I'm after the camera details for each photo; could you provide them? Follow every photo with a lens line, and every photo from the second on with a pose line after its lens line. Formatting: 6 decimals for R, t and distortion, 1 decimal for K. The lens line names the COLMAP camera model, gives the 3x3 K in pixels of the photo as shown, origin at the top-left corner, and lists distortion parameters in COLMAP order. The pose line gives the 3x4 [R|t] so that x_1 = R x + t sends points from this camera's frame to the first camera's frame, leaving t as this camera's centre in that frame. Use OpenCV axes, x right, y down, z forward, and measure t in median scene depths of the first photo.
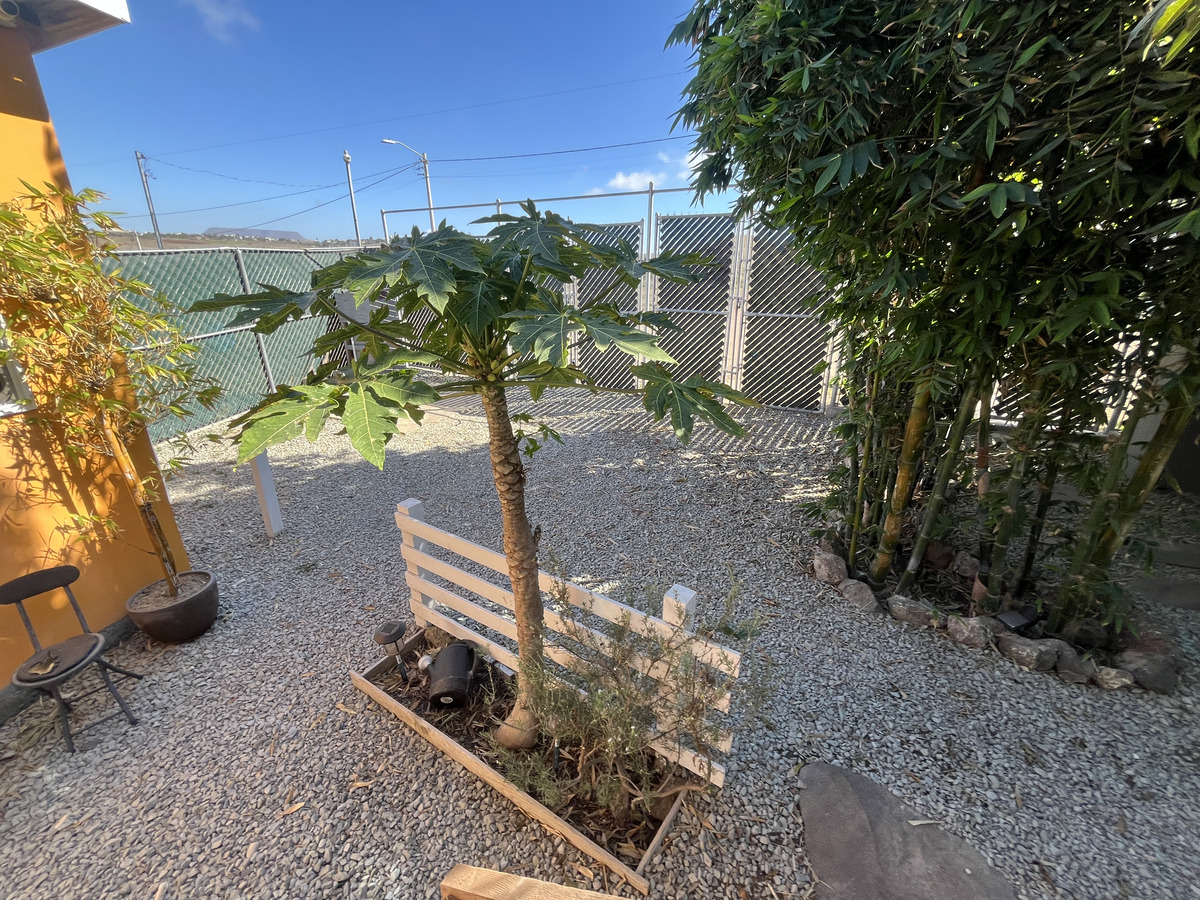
lens RADIAL K [[482.5, 0, 600.0], [0, 482.5, 451.2], [0, 0, 1]] dist [-0.004804, 0.000377]
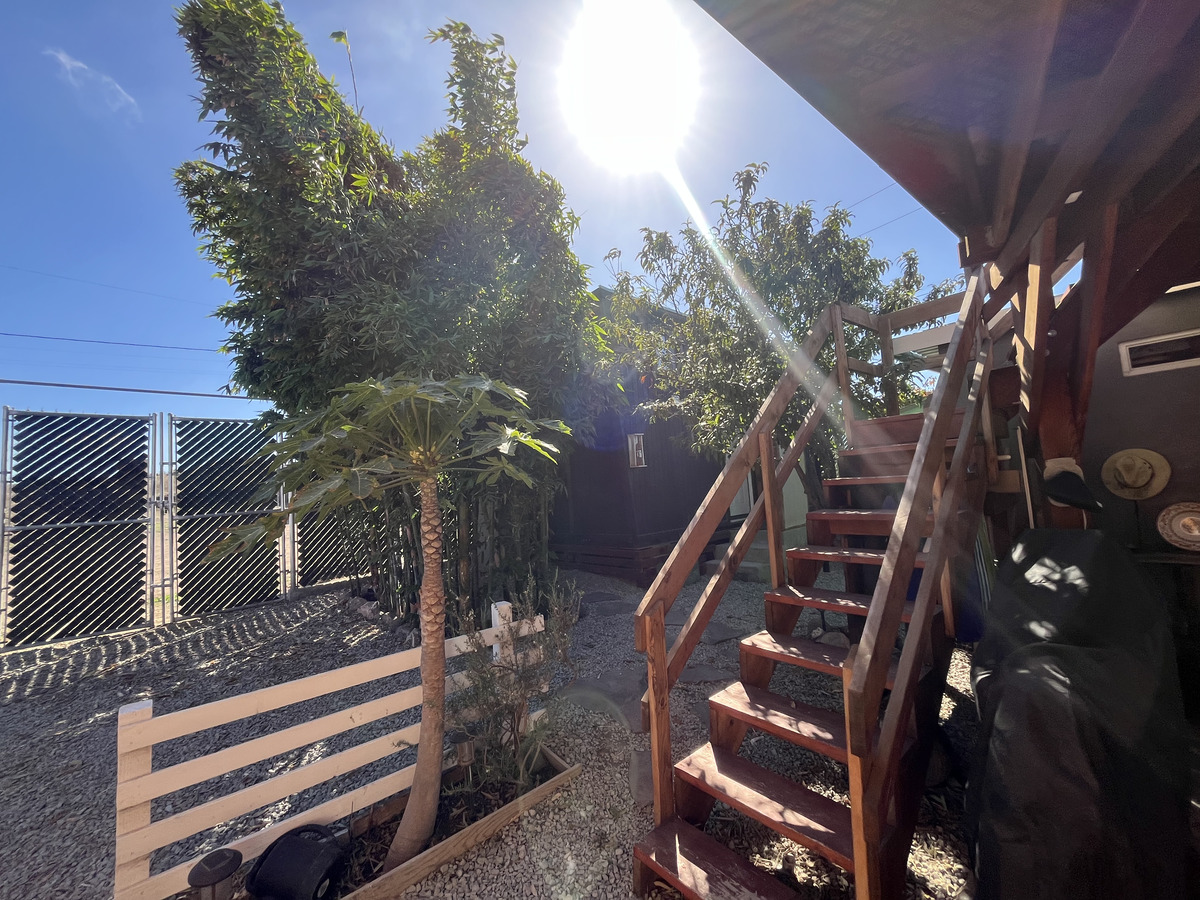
lens RADIAL K [[482.5, 0, 601.1], [0, 482.5, 451.6], [0, 0, 1]] dist [-0.004804, 0.000377]
pose [[0.296287, 0.019924, 0.954891, -0.325745], [0.367950, 0.920231, -0.133369, 0.016942], [-0.881378, 0.390868, 0.265321, -0.000959]]
